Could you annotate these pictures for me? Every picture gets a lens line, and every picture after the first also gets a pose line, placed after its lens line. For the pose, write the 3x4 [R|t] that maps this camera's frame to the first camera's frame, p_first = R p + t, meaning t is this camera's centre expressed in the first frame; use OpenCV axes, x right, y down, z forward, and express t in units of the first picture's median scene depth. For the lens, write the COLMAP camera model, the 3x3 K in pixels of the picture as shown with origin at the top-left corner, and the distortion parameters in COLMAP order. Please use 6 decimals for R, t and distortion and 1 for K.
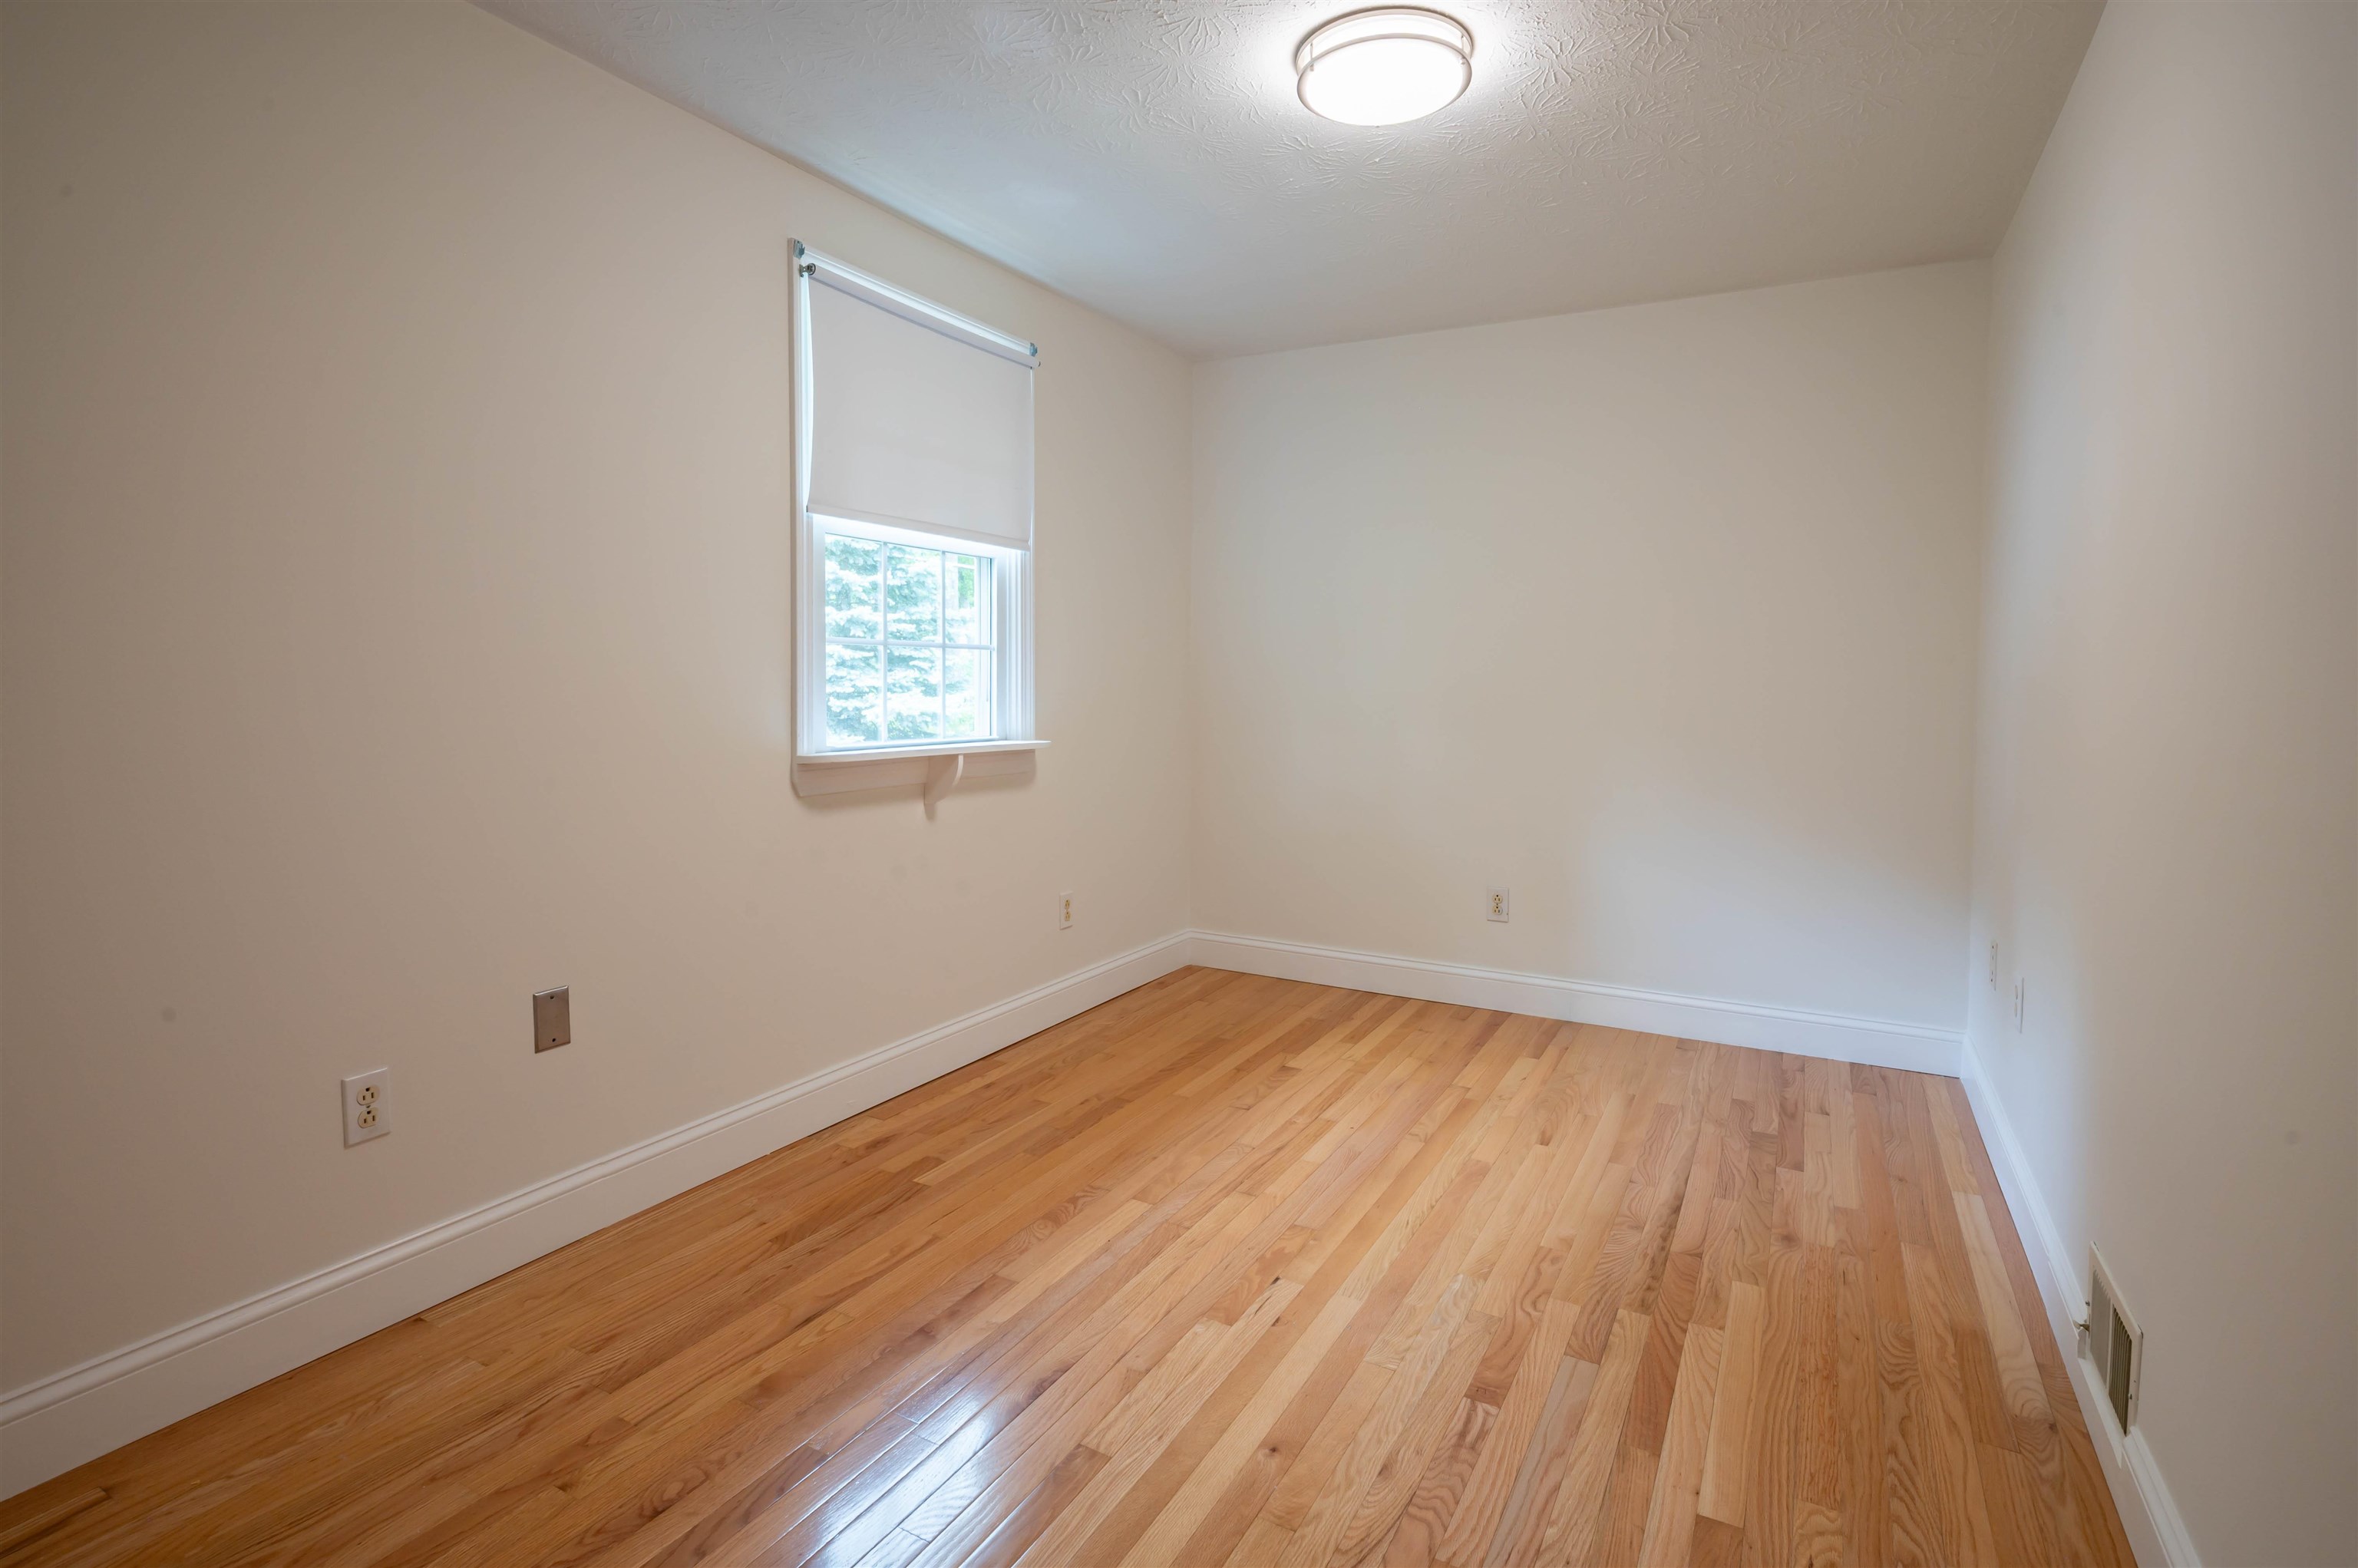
lens RADIAL K [[1153.1, 0, 1118.0], [0, 1153.1, 747.6], [0, 0, 1]] dist [0.000778, 0.001014]
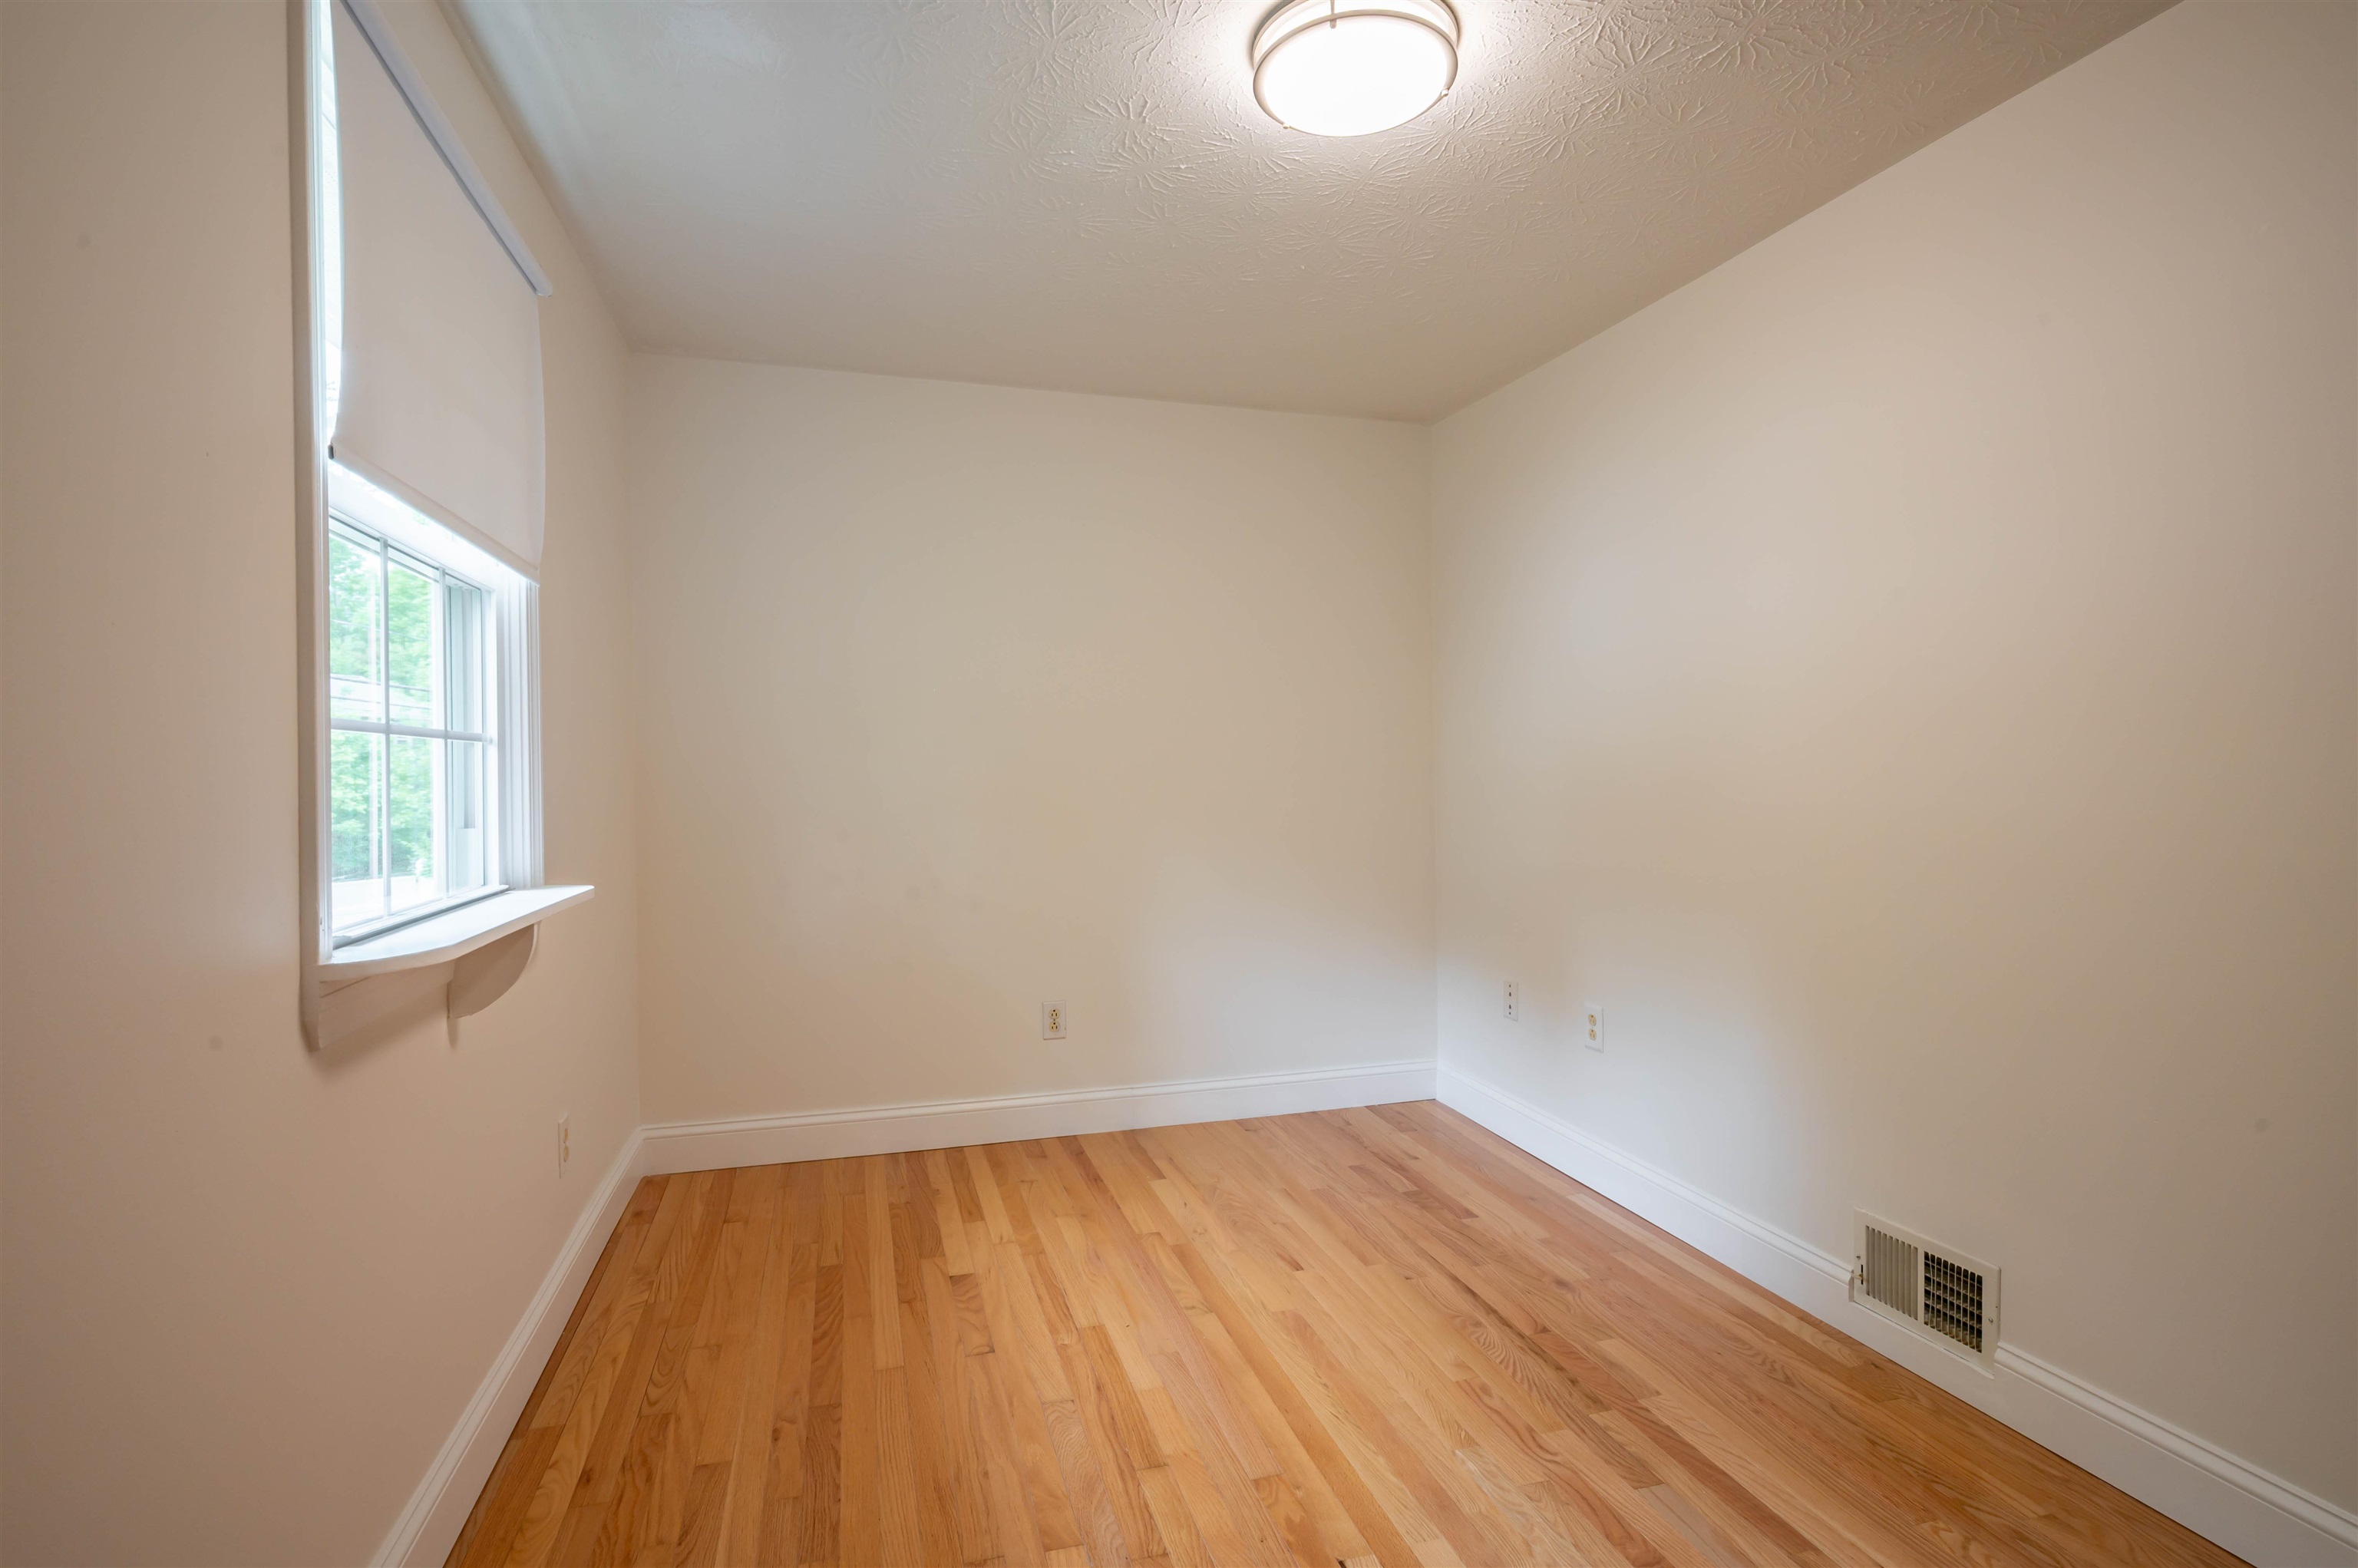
lens RADIAL K [[1163.1, 0, 1137.4], [0, 1163.1, 776.6], [0, 0, 1]] dist [-0.001430, 0.000713]
pose [[0.688021, -0.019375, 0.725432, -0.375573], [0.059135, 0.997816, -0.029436, -0.031373], [-0.723277, 0.063151, 0.687665, 0.404406]]
